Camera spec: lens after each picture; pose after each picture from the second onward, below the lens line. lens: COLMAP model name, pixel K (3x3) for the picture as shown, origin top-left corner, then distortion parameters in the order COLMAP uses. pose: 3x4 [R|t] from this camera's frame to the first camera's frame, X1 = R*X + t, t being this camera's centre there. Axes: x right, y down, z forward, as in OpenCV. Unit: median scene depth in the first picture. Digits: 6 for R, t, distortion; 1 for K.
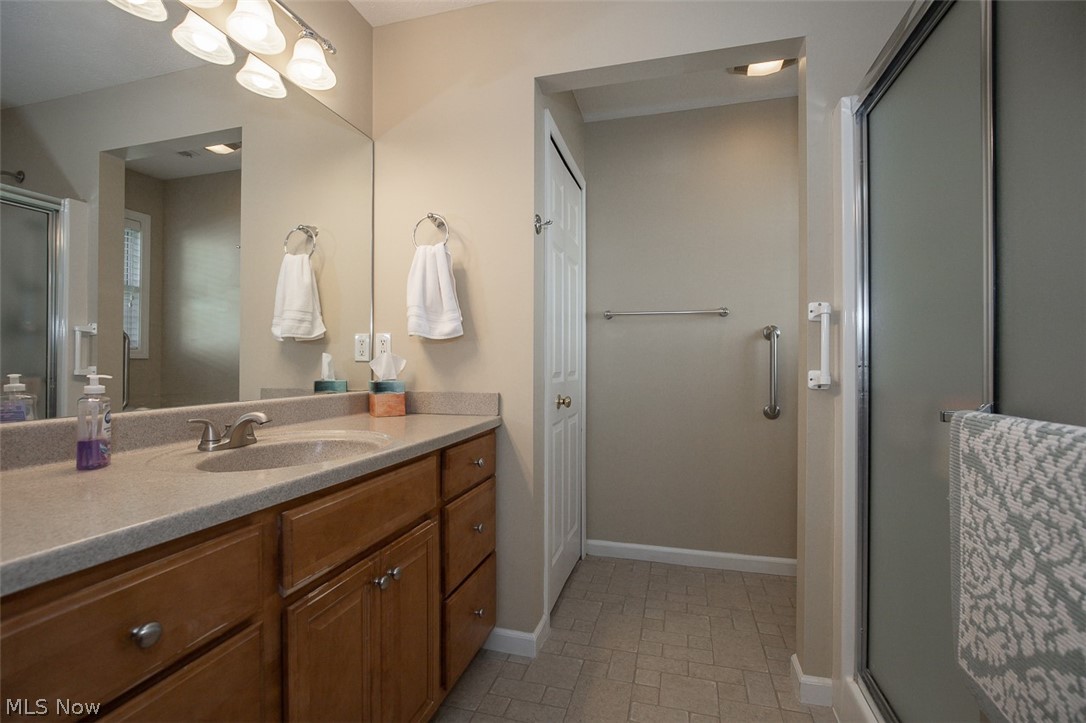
lens RADIAL K [[499.5, 0, 541.0], [0, 499.5, 361.6], [0, 0, 1]] dist [-0.010605, 0.000035]
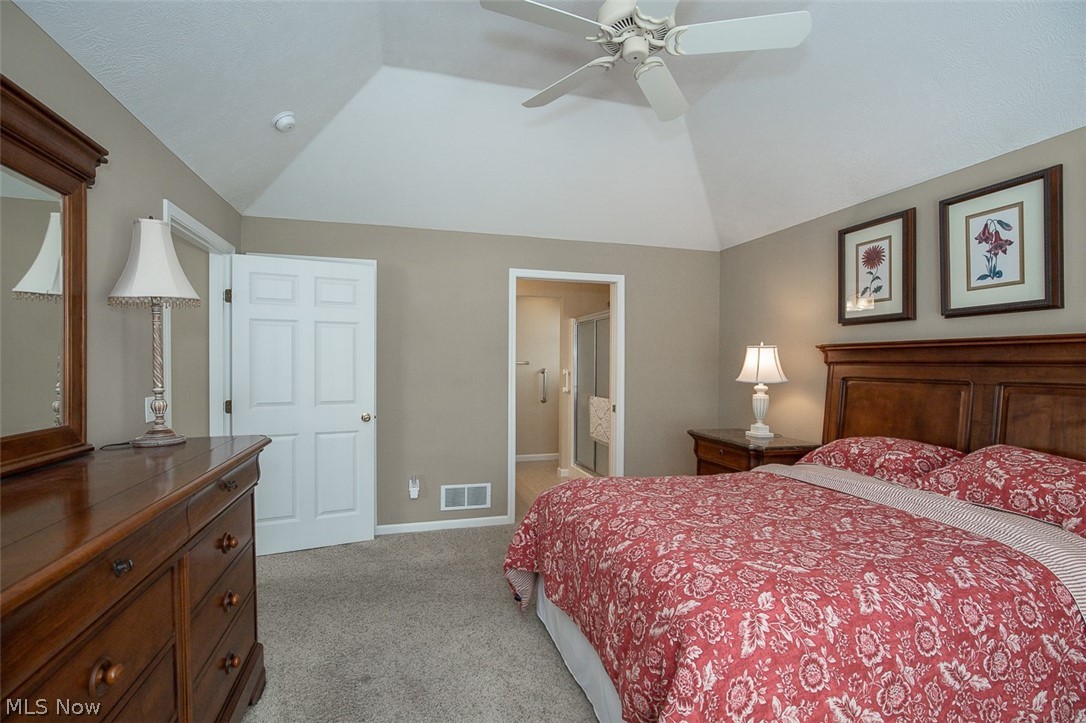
lens RADIAL K [[499.5, 0, 544.0], [0, 499.5, 362.5], [0, 0, 1]] dist [-0.010605, 0.000035]
pose [[0.853640, -0.002999, 0.520854, -0.983811], [0.000692, 0.999989, 0.004623, -0.120568], [-0.520862, -0.003586, 0.853633, -1.362033]]
